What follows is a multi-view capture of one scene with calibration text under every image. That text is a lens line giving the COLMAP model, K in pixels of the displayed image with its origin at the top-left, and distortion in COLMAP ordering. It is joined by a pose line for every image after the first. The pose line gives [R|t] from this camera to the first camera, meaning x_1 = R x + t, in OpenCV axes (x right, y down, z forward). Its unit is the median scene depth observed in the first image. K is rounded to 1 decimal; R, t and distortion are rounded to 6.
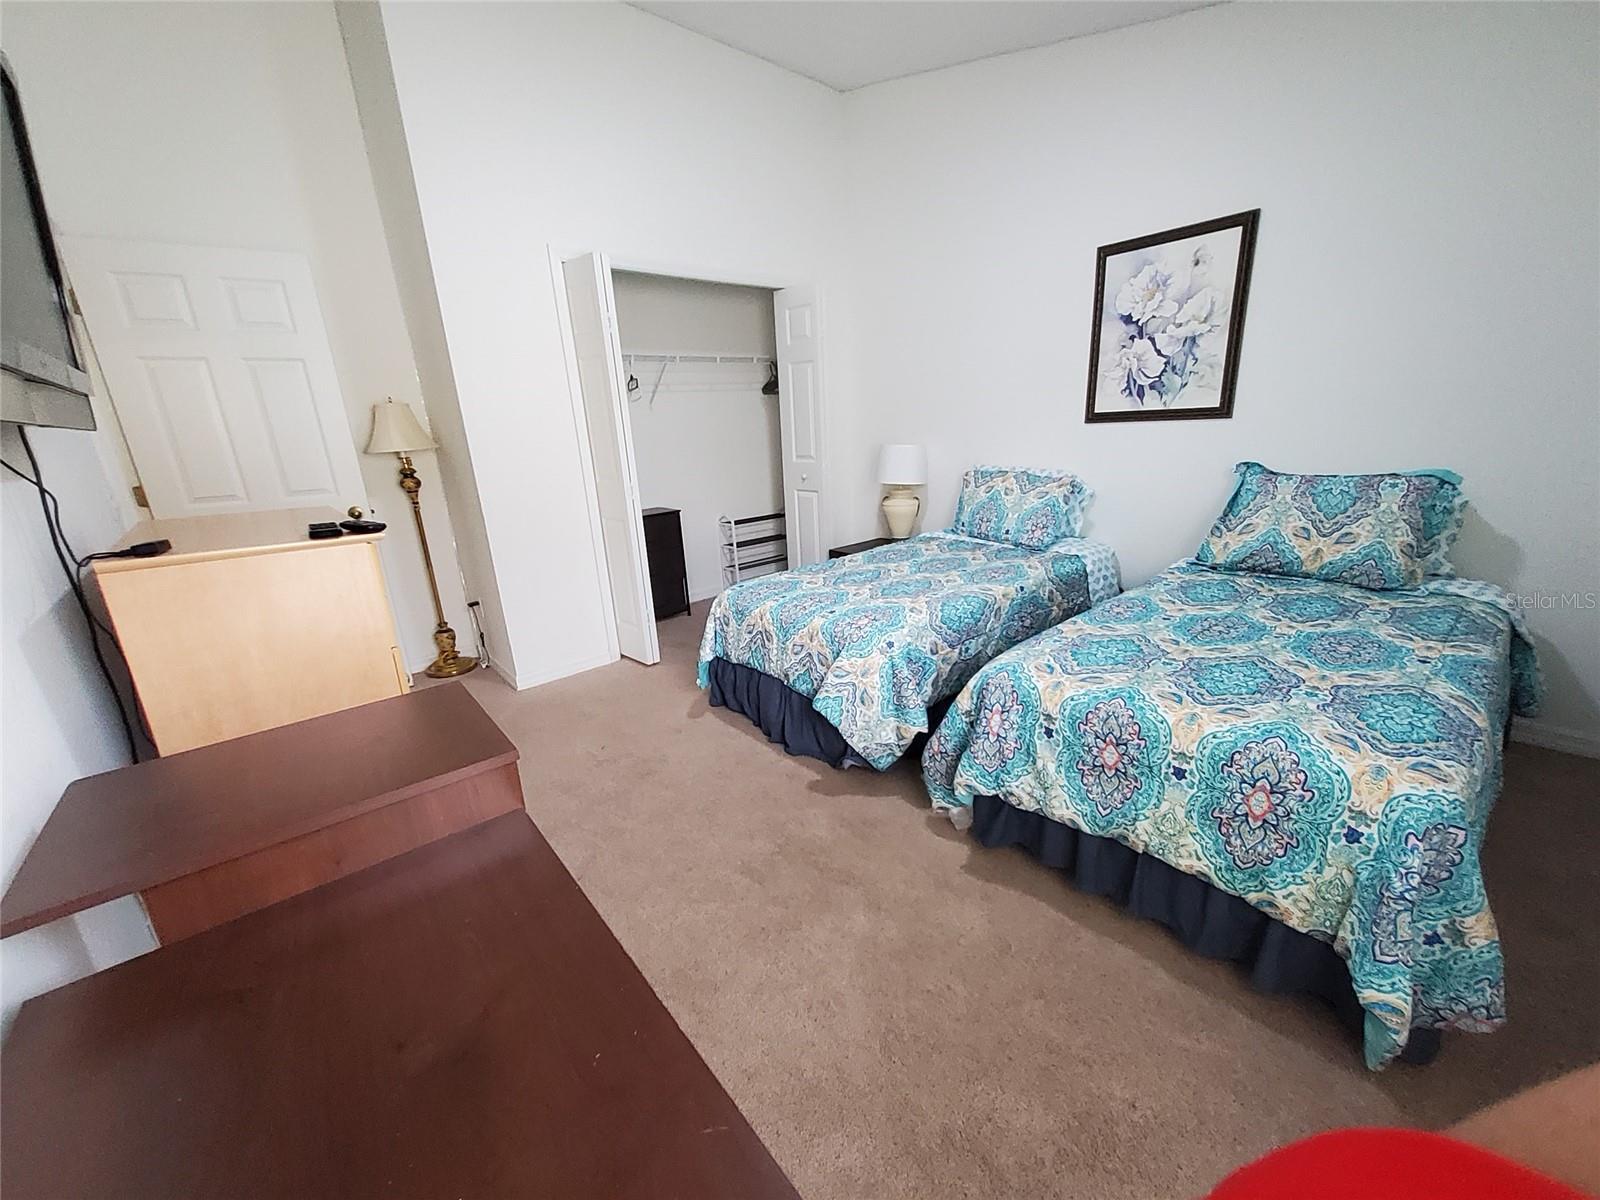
lens RADIAL K [[628.0, 0, 804.0], [0, 628.0, 610.8], [0, 0, 1]] dist [0.013999, -0.004046]
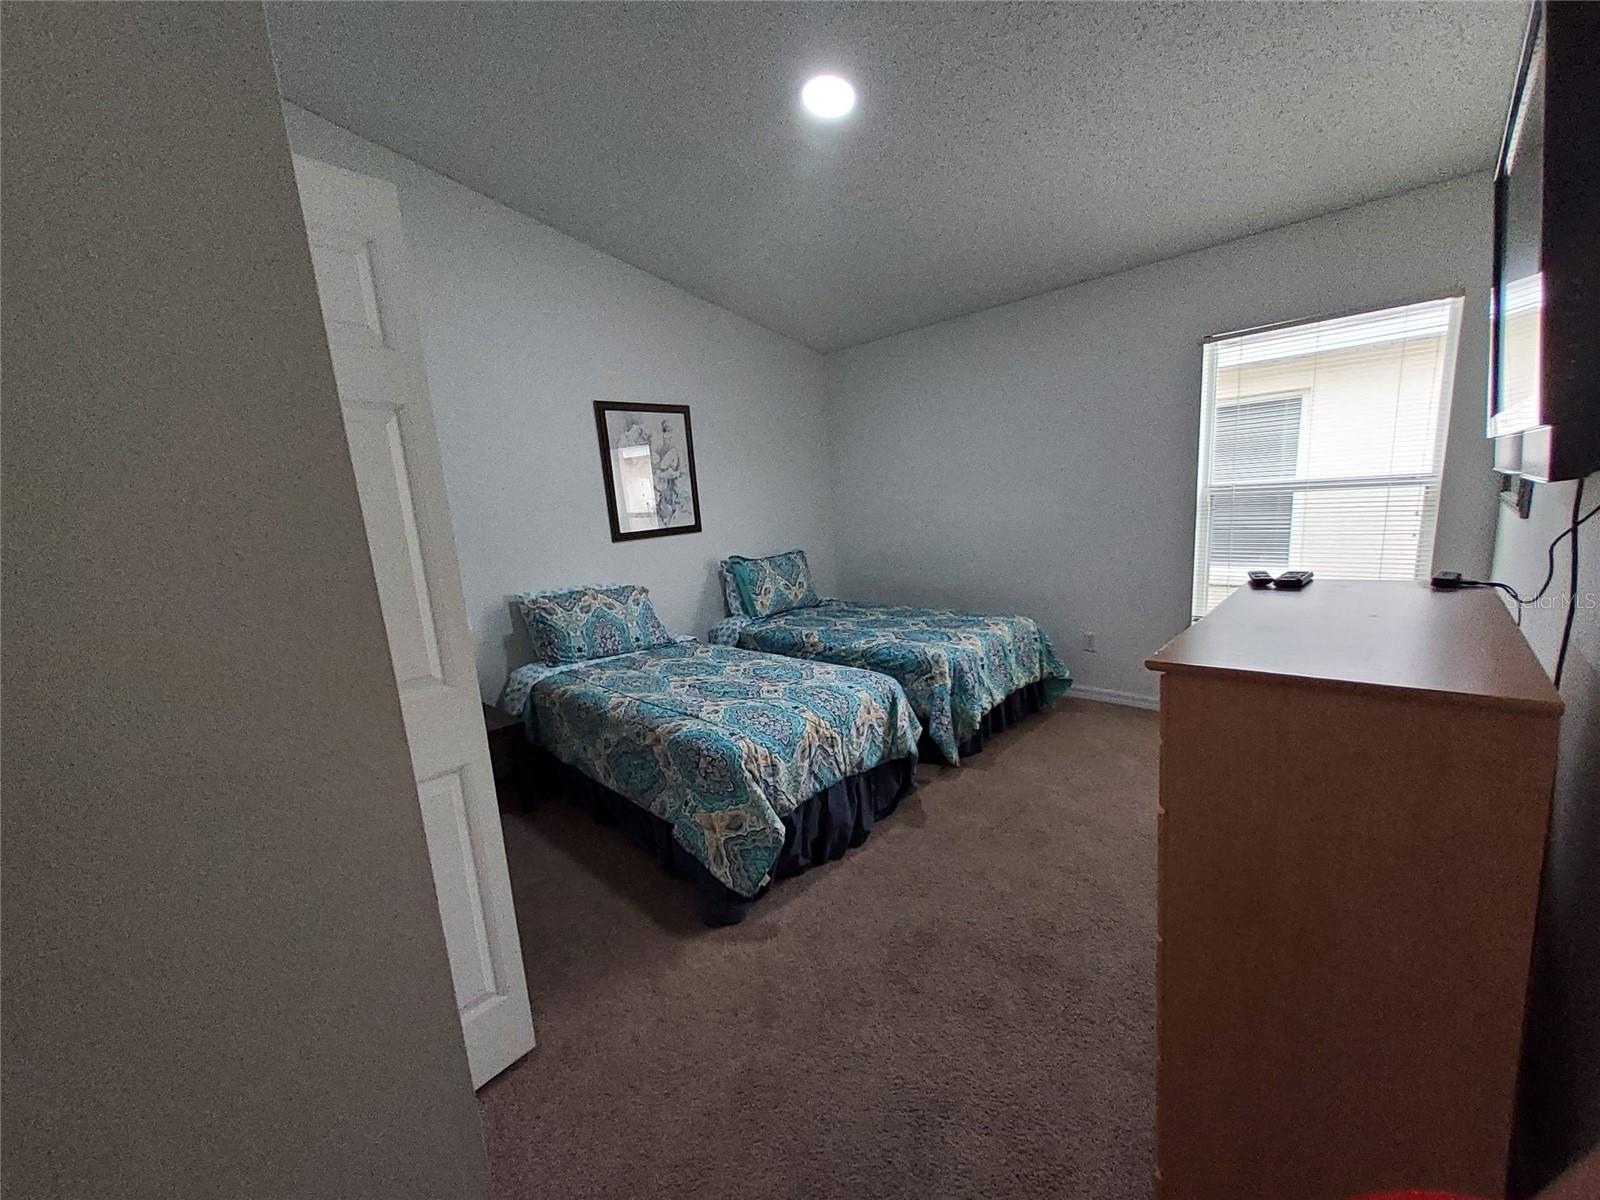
lens RADIAL K [[628.0, 0, 804.0], [0, 628.0, 610.8], [0, 0, 1]] dist [0.013999, -0.004046]
pose [[-0.080983, -0.128897, 0.988346, -0.845731], [0.355852, 0.922512, 0.149469, -0.261884], [-0.931027, 0.363809, -0.028840, 0.862739]]
